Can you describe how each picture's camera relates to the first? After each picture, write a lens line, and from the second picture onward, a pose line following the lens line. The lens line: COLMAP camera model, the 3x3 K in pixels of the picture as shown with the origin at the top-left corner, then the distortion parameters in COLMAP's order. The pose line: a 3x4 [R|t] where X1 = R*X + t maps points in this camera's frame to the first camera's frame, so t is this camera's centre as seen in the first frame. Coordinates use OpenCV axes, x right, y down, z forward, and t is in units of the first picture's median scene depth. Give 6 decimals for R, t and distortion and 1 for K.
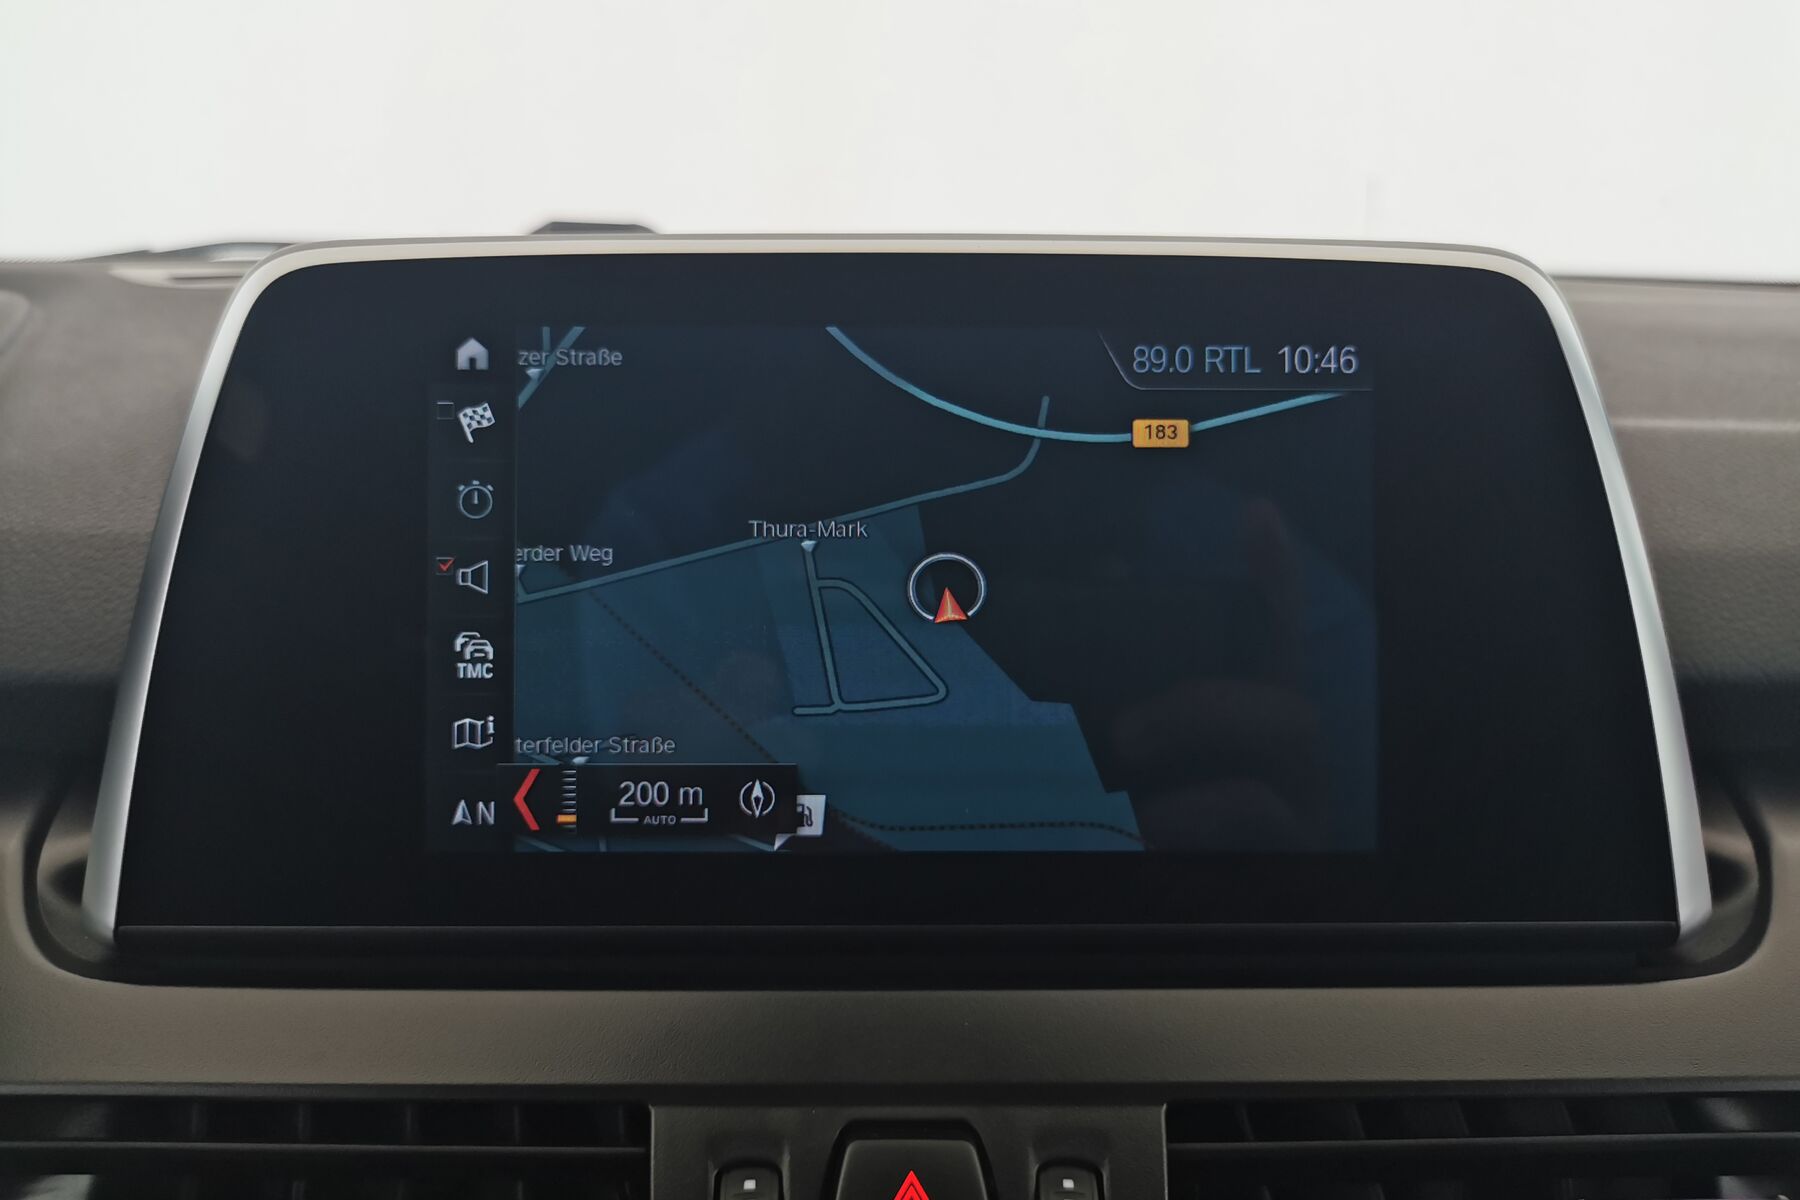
lens RADIAL K [[1525.2, 0, 900.0], [0, 1525.2, 600.0], [0, 0, 1]] dist [-0.002222, -0.010210]
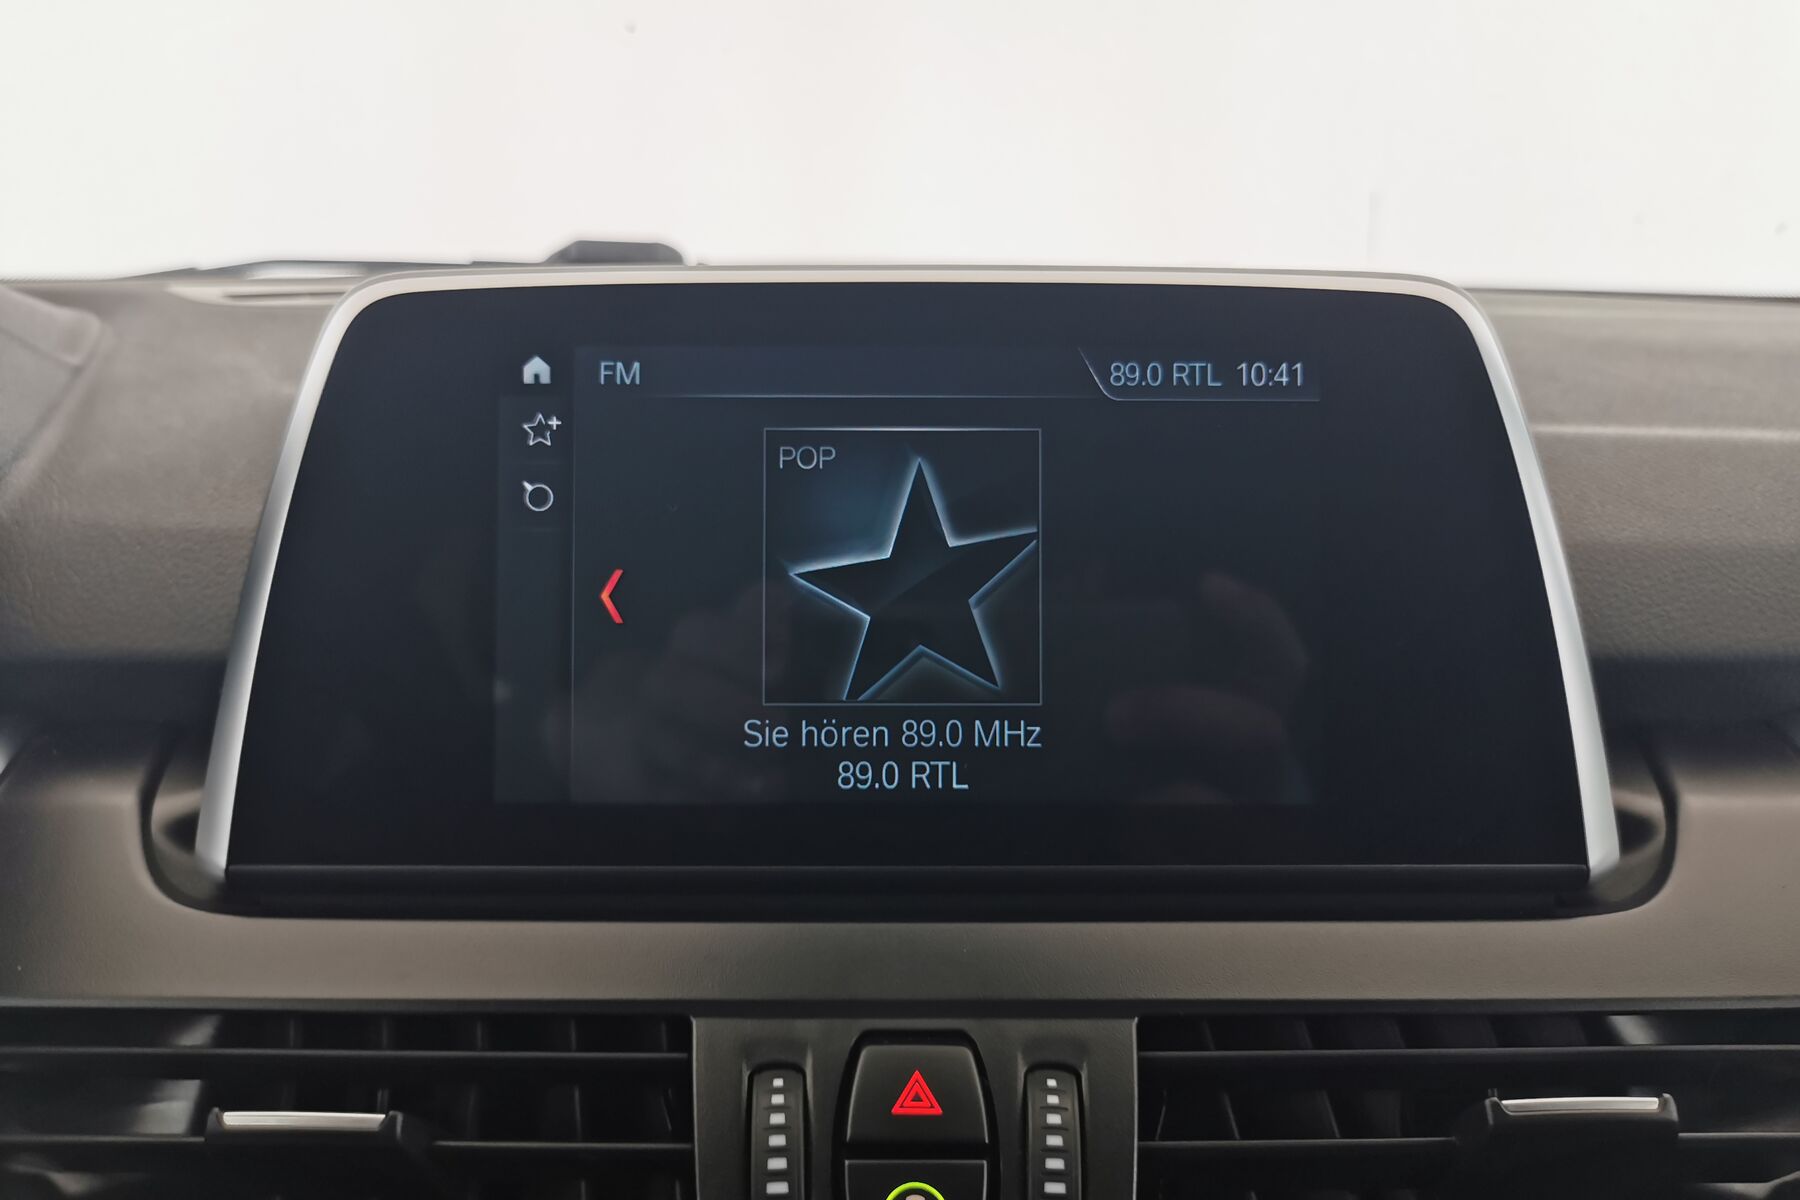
lens RADIAL K [[1525.2, 0, 900.0], [0, 1525.2, 600.0], [0, 0, 1]] dist [-0.002222, -0.010210]
pose [[0.999986, -0.000086, -0.005210, 0.000558], [0.000055, 0.999983, -0.005834, 0.018874], [0.005210, 0.005834, 0.999969, -0.148069]]
